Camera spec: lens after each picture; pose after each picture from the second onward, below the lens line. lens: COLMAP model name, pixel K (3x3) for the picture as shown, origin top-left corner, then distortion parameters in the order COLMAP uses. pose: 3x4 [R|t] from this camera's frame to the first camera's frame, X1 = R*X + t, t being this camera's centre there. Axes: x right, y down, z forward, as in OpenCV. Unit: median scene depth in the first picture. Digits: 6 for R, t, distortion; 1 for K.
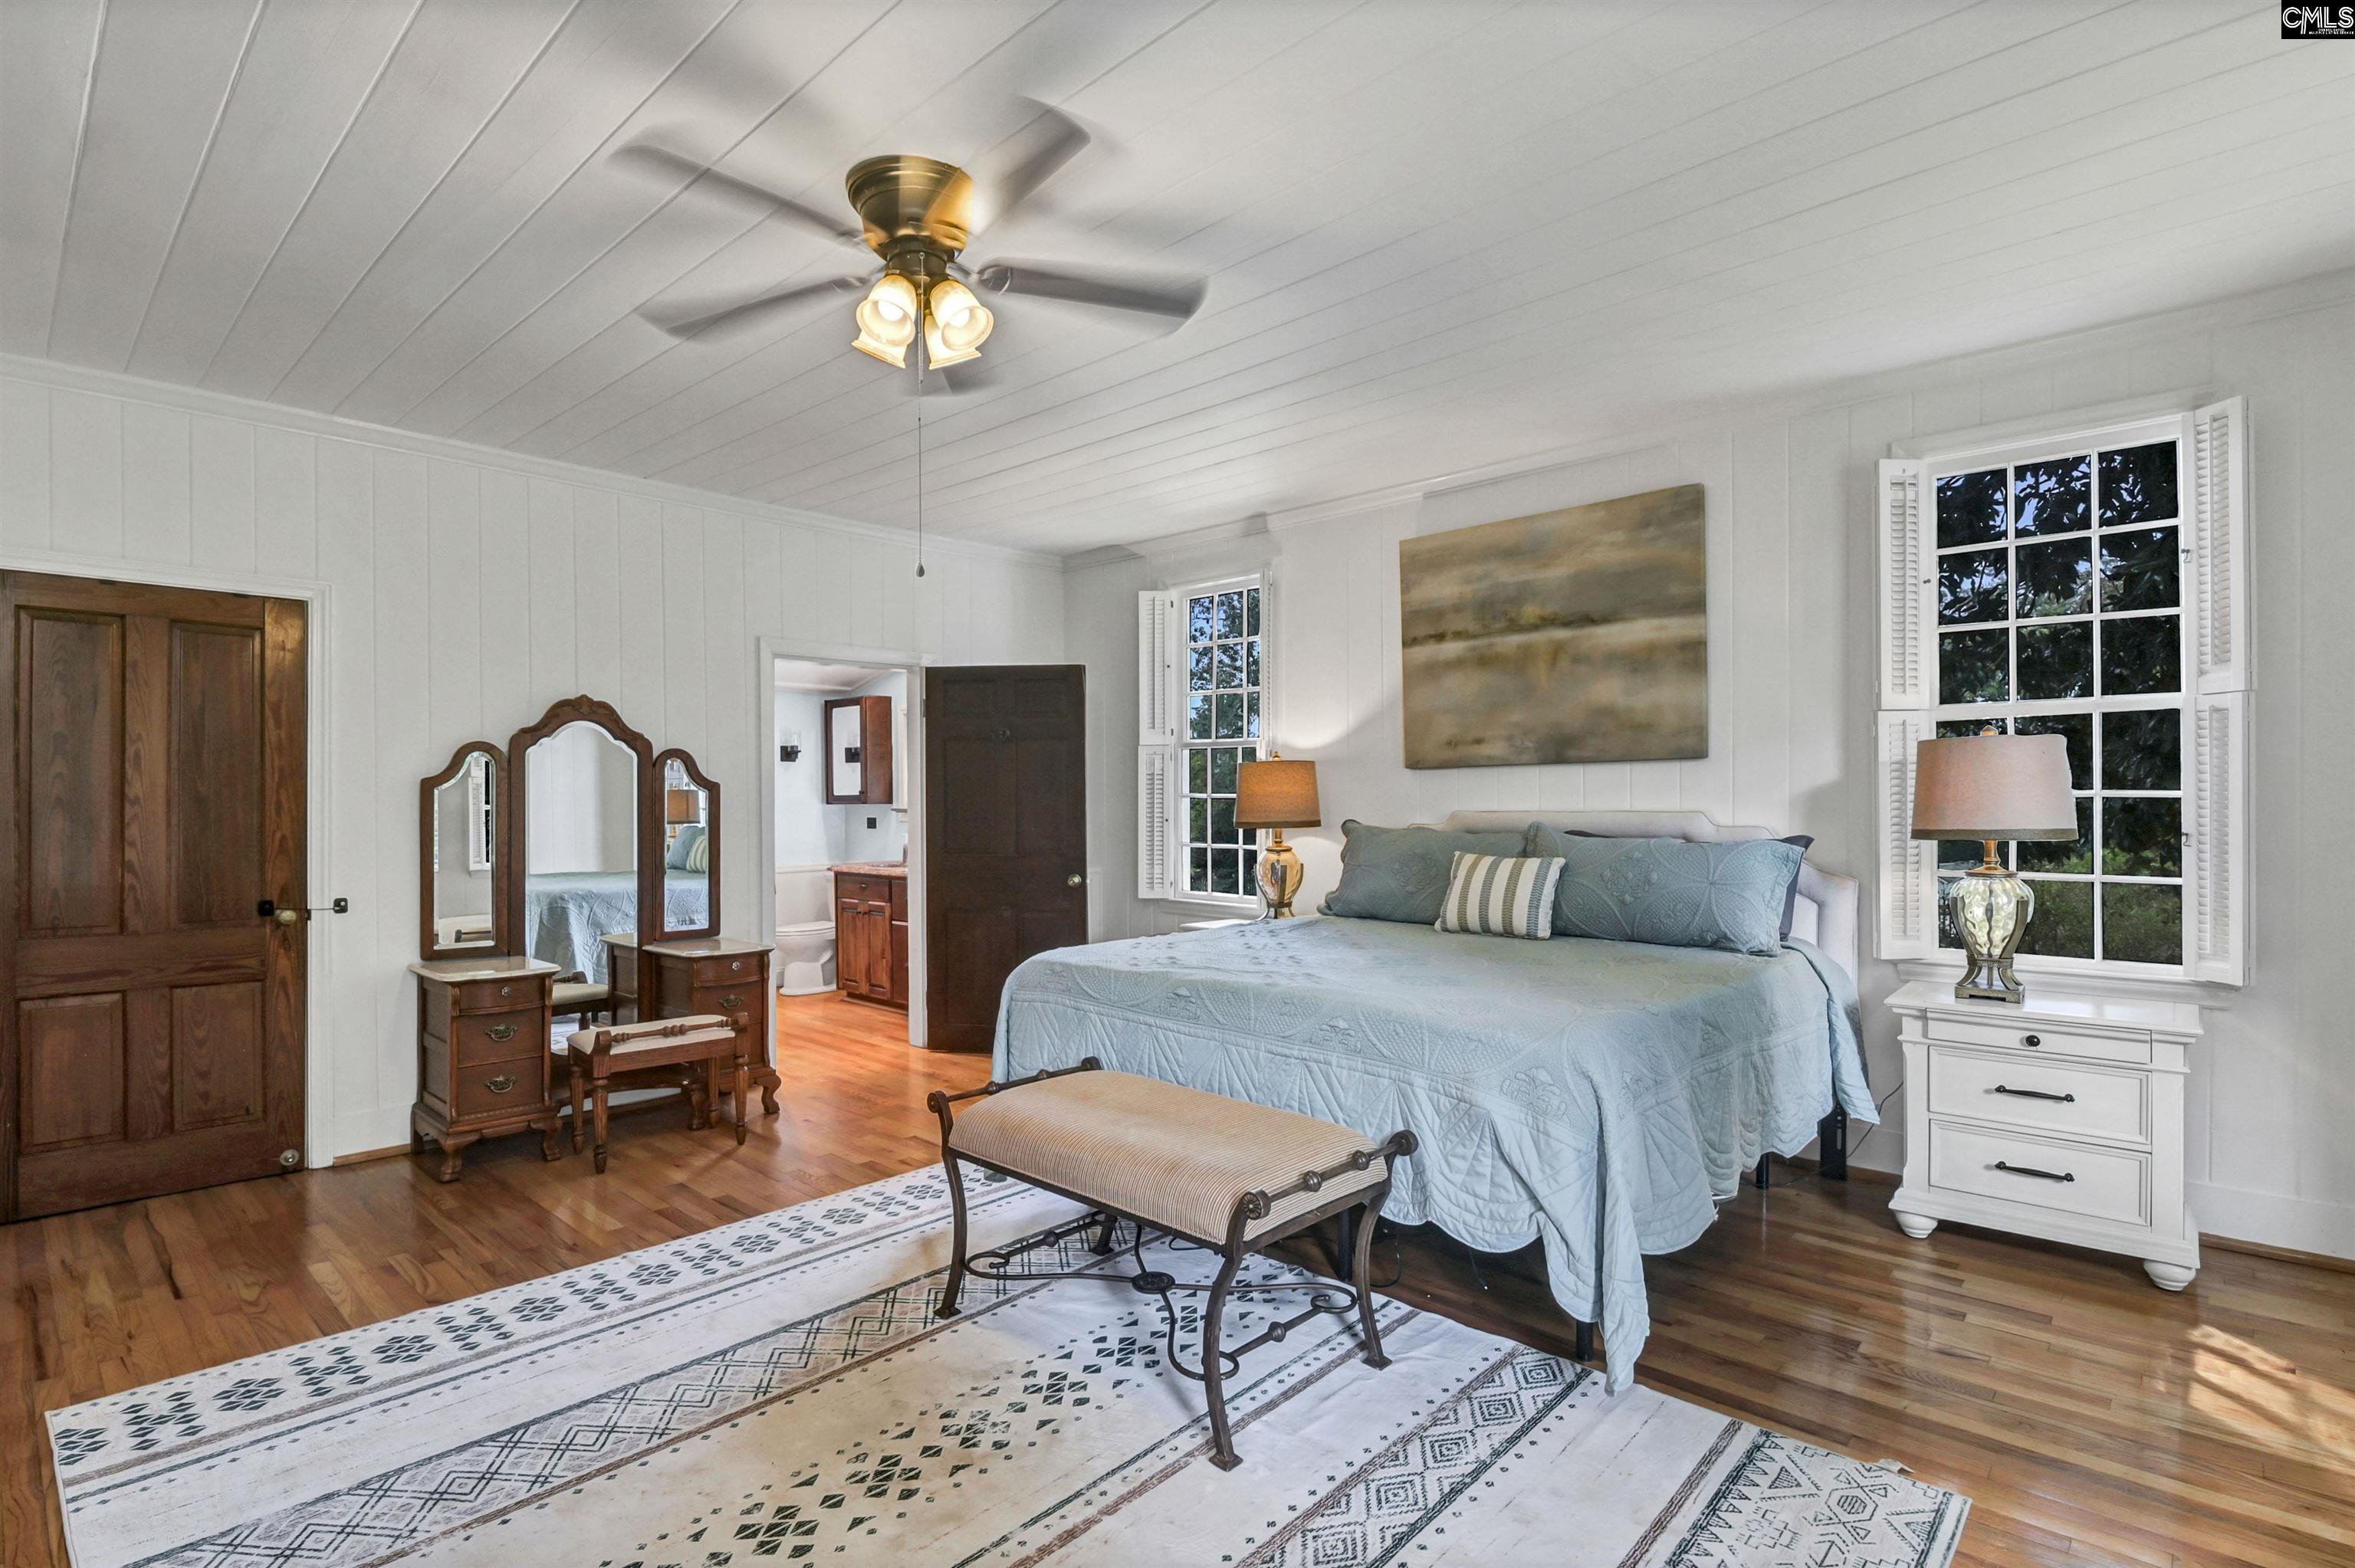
lens RADIAL K [[1134.6, 0, 1171.4], [0, 1134.6, 802.0], [0, 0, 1]] dist [-0.004547, -0.002354]
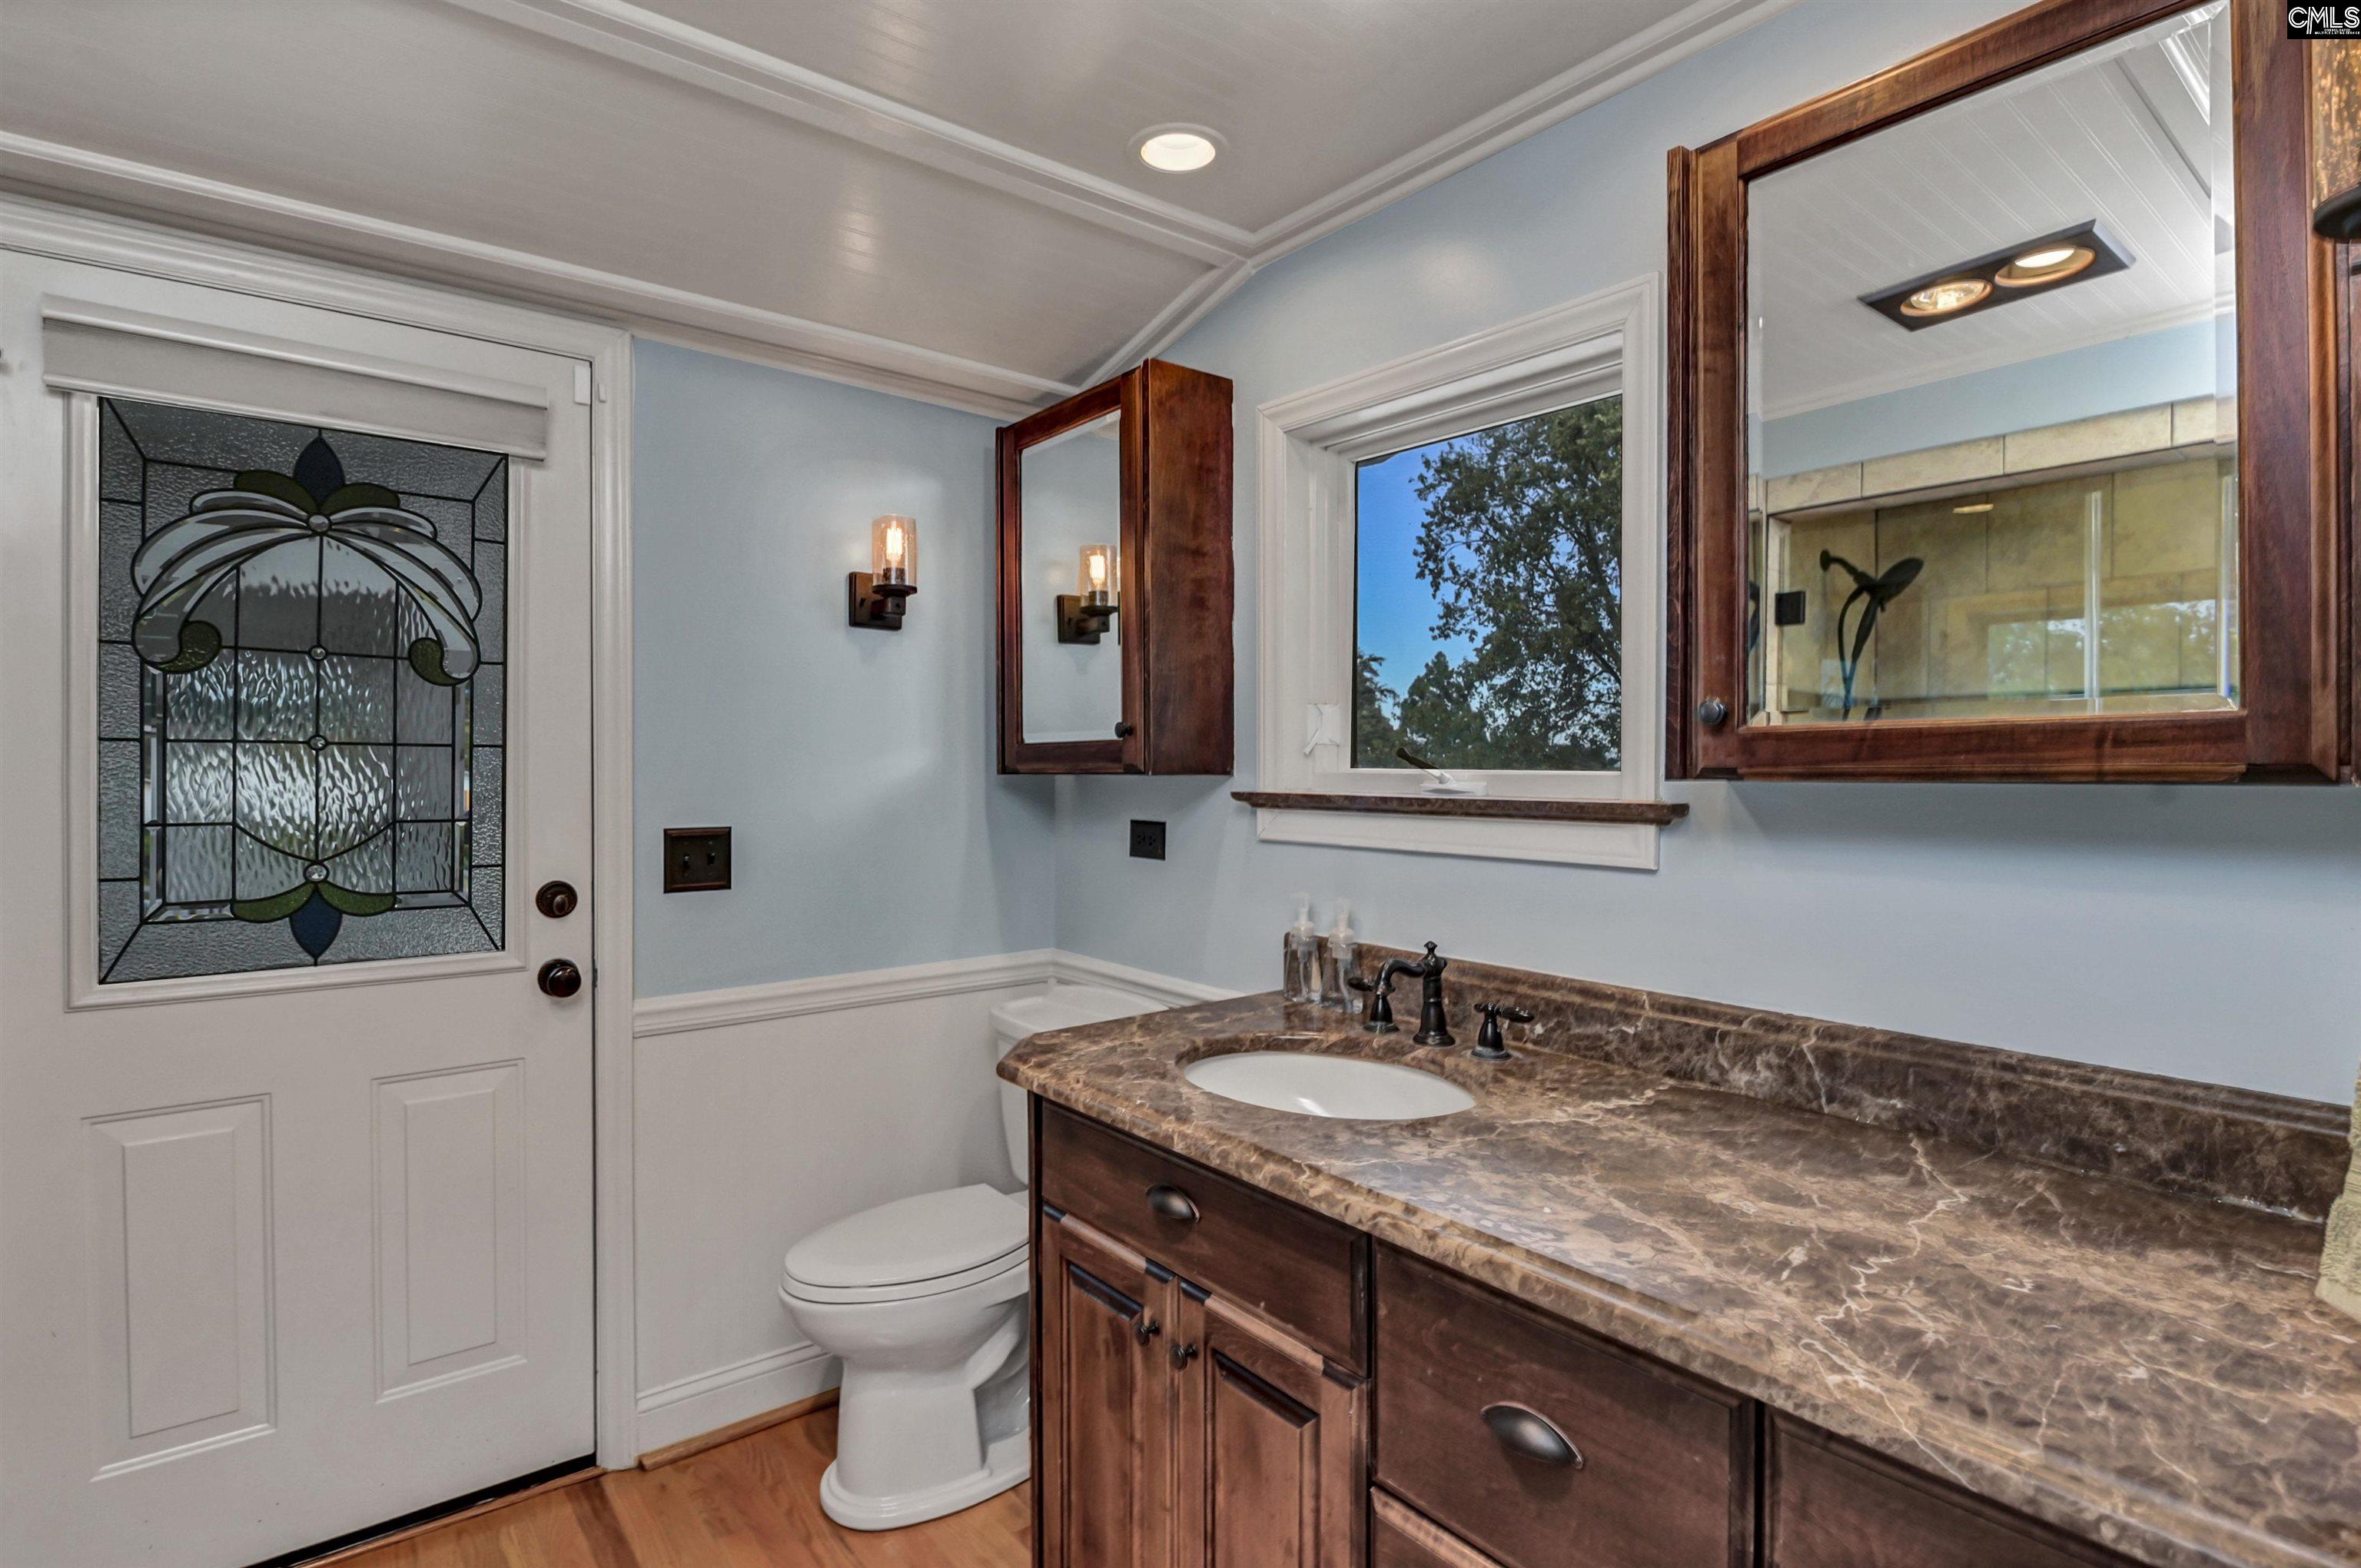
lens RADIAL K [[1137.7, 0, 1186.1], [0, 1137.7, 780.3], [0, 0, 1]] dist [-0.004547, -0.002354]
pose [[0.987773, 0.002518, -0.155881, -0.213949], [-0.002368, 0.999997, 0.001147, 0.002514], [0.155883, -0.000763, 0.987775, 0.725674]]
